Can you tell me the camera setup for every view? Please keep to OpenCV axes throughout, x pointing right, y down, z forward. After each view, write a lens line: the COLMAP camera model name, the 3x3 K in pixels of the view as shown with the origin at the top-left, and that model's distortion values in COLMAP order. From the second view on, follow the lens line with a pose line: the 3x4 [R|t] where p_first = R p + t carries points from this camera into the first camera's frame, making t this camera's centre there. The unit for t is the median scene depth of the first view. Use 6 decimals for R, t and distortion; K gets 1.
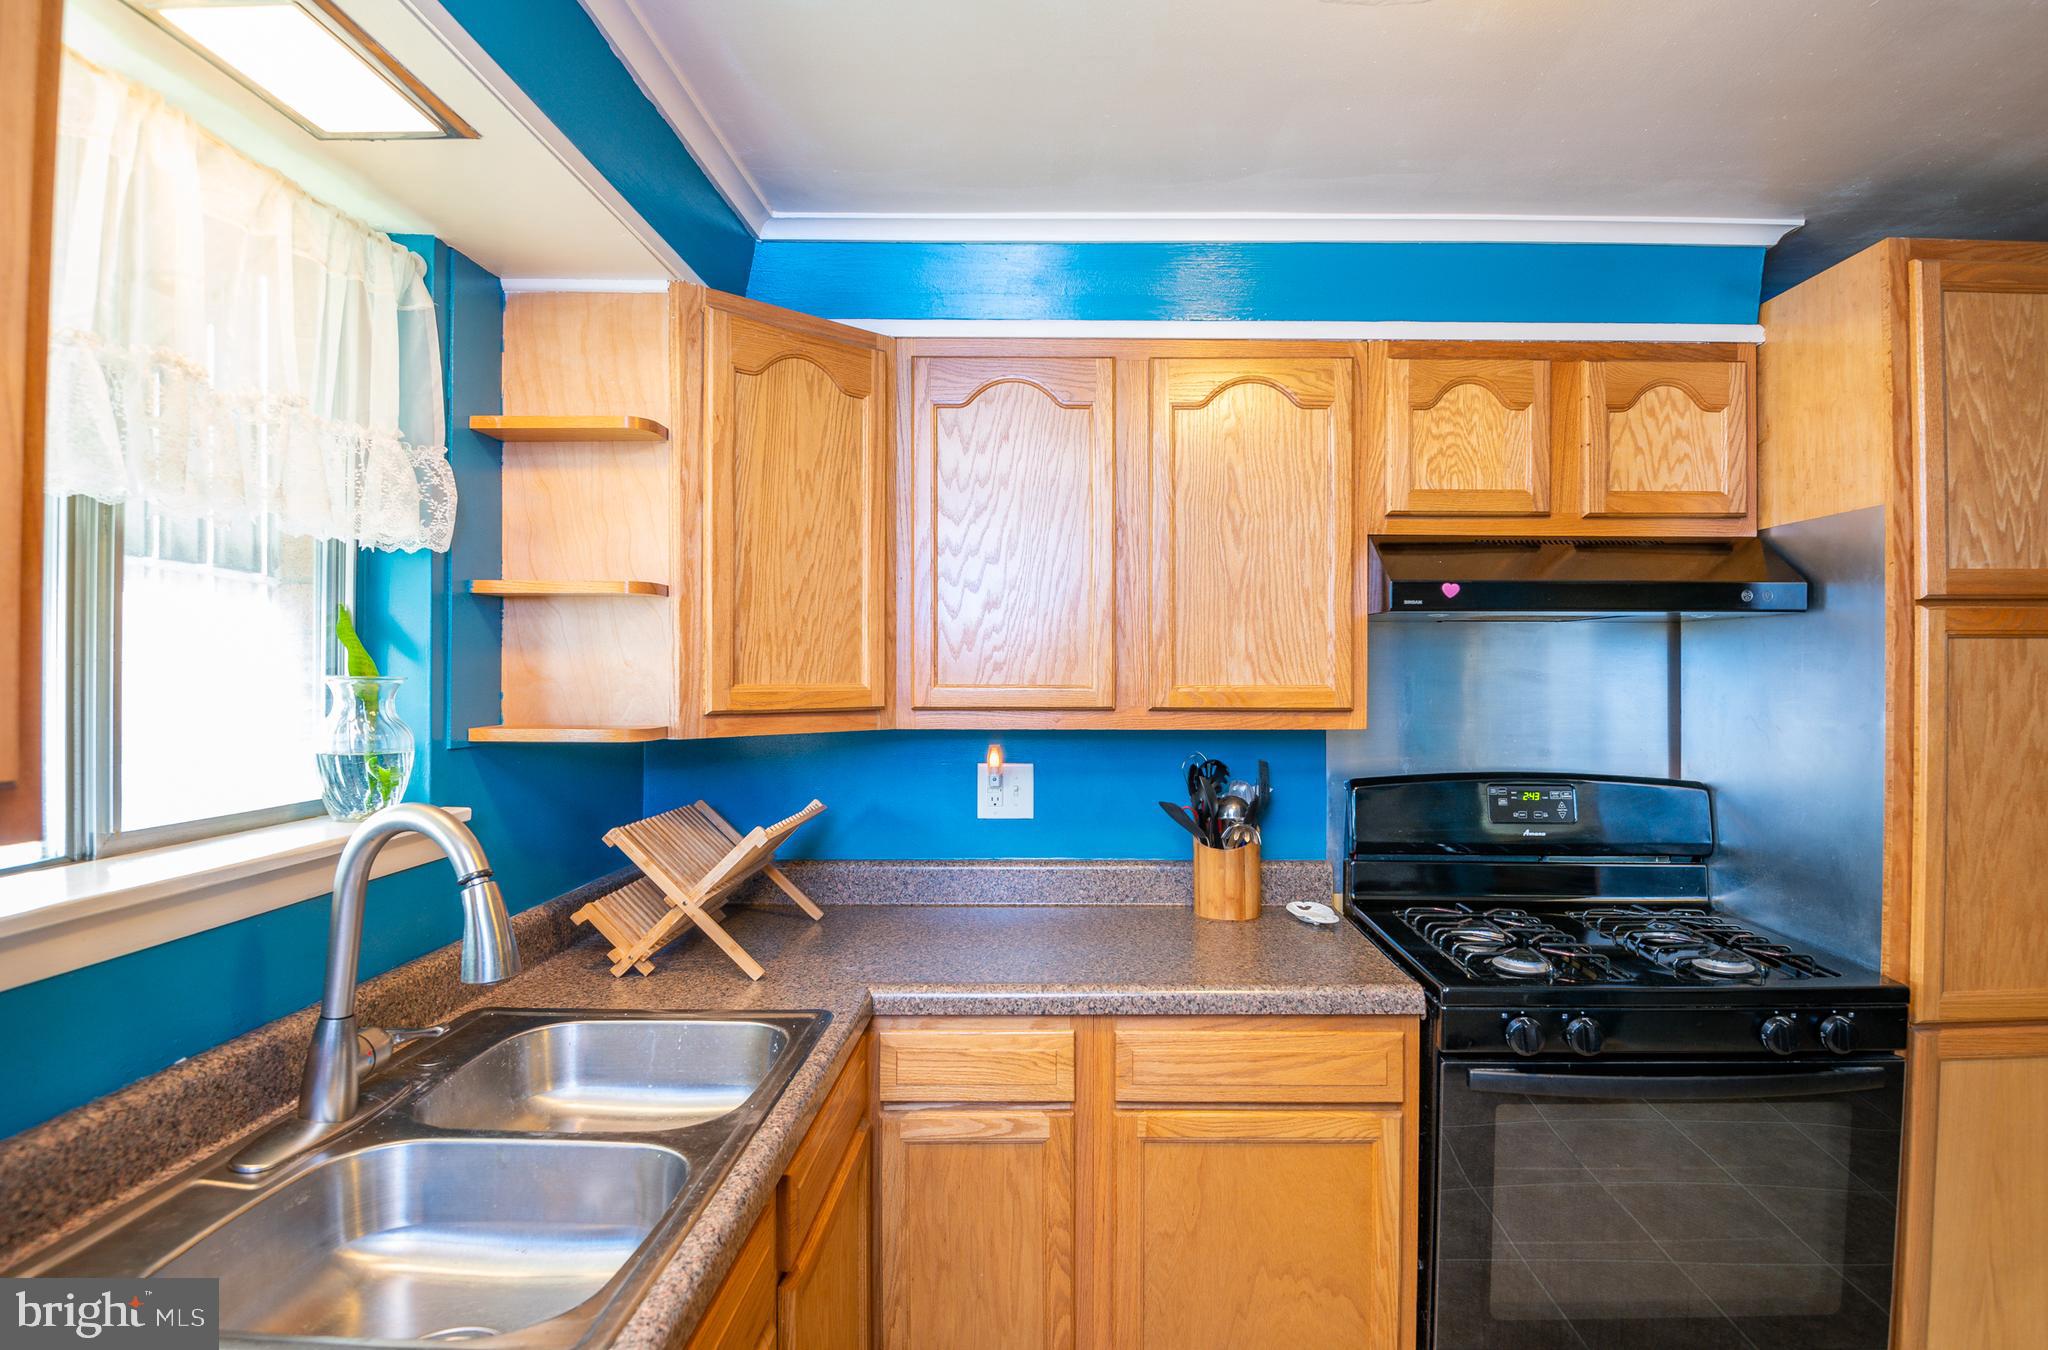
lens RADIAL K [[1050.5, 0, 1066.8], [0, 1050.5, 678.1], [0, 0, 1]] dist [-0.024119, -0.007952]
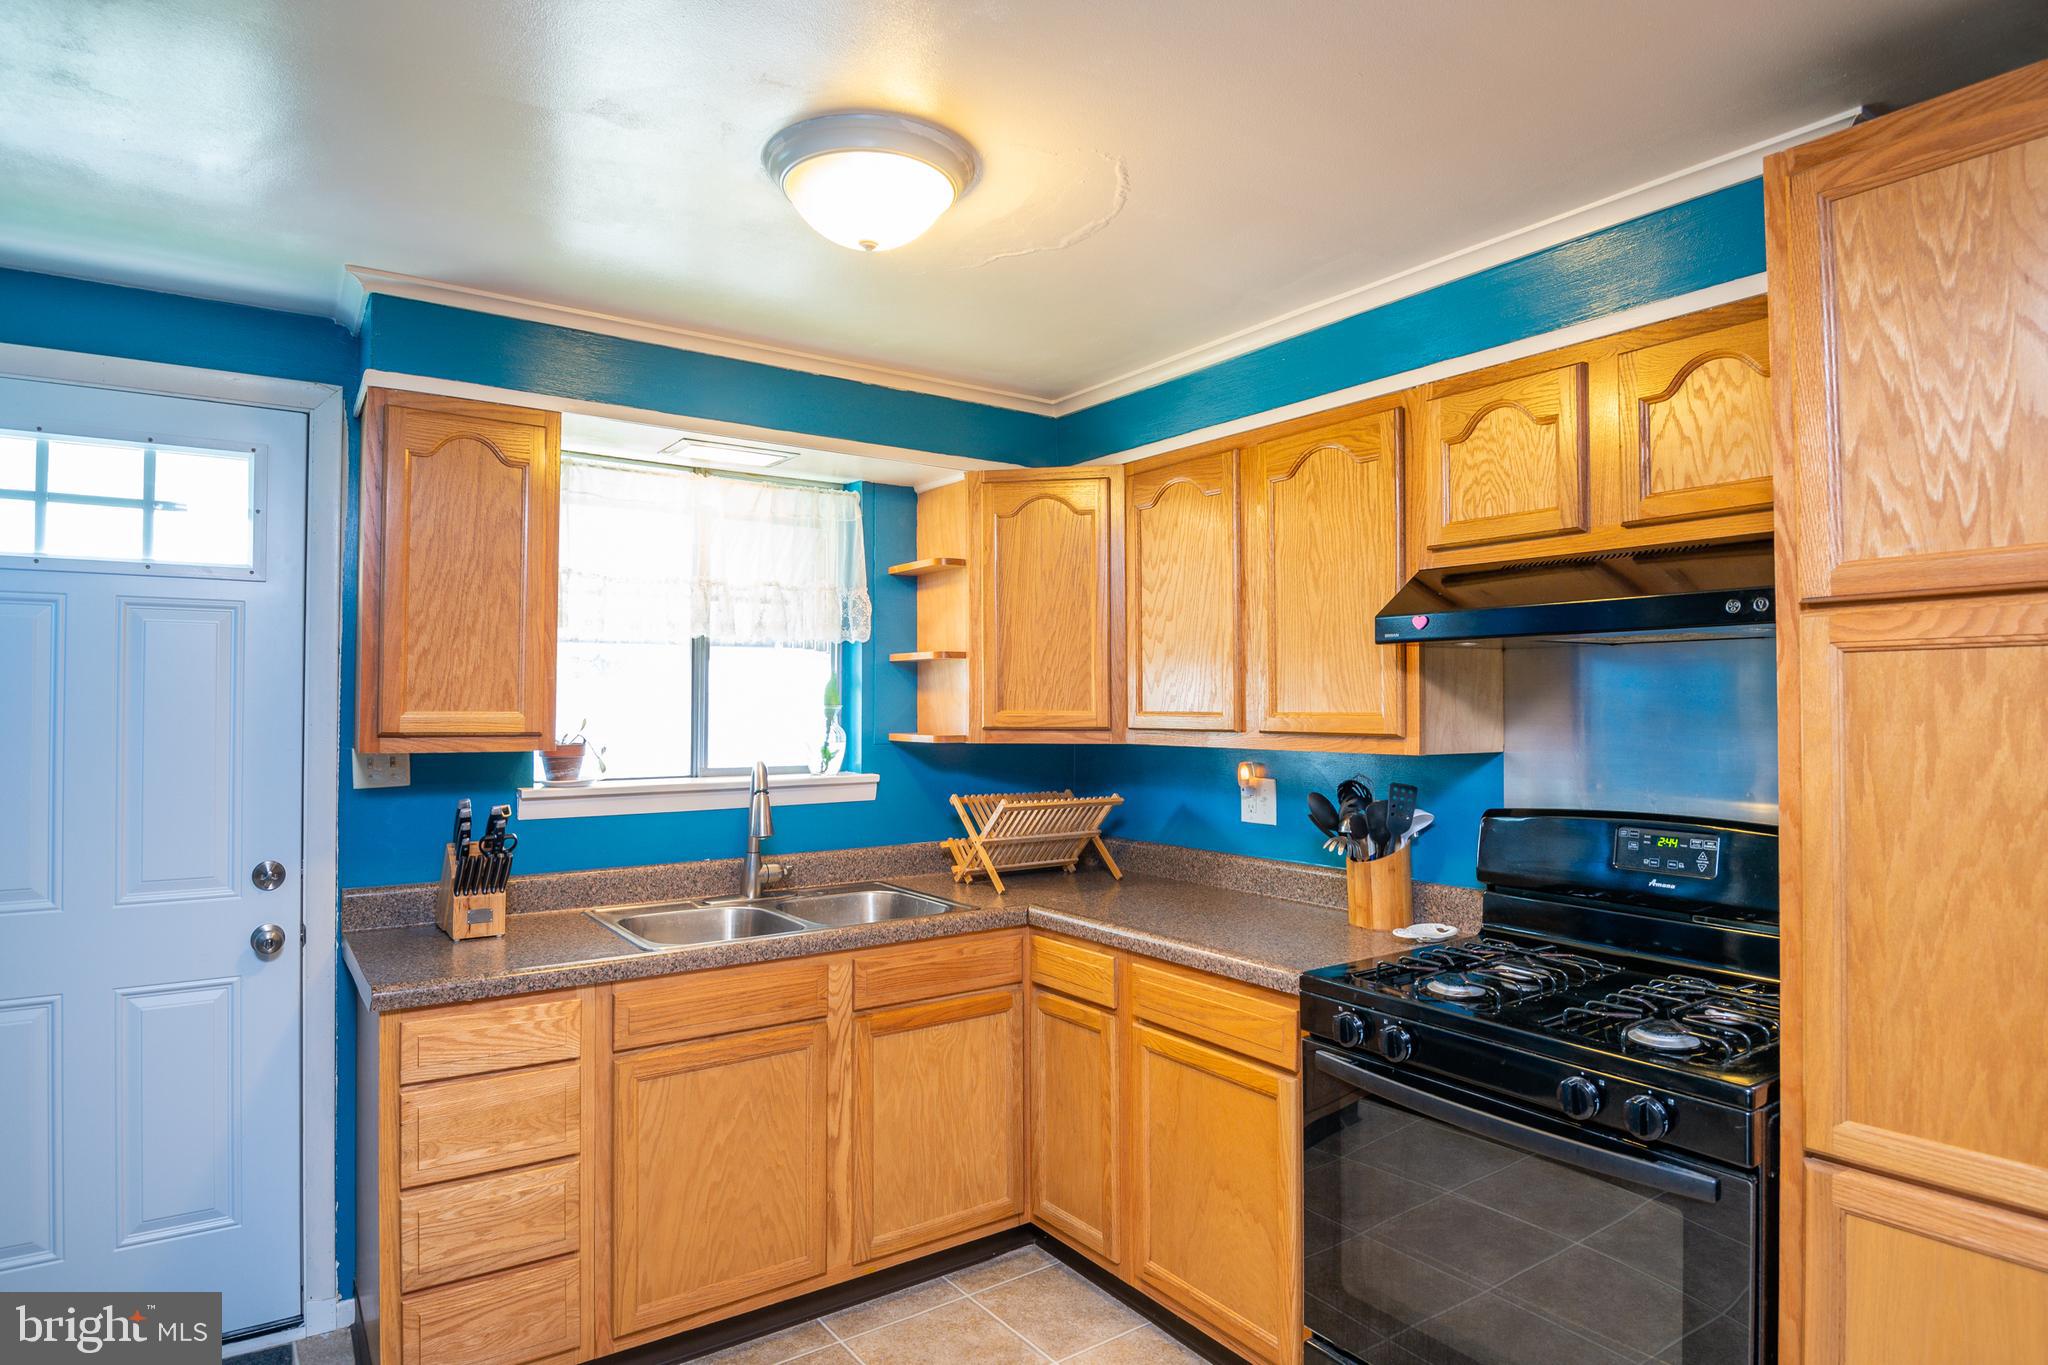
lens RADIAL K [[1119.3, 0, 1009.4], [0, 1119.3, 685.7], [0, 0, 1]] dist [-0.015930, -0.010276]
pose [[0.571885, -0.016101, -0.820176, 1.105016], [-0.001261, 0.999789, -0.020507, 0.003181], [0.820333, 0.012761, 0.571744, 0.024030]]
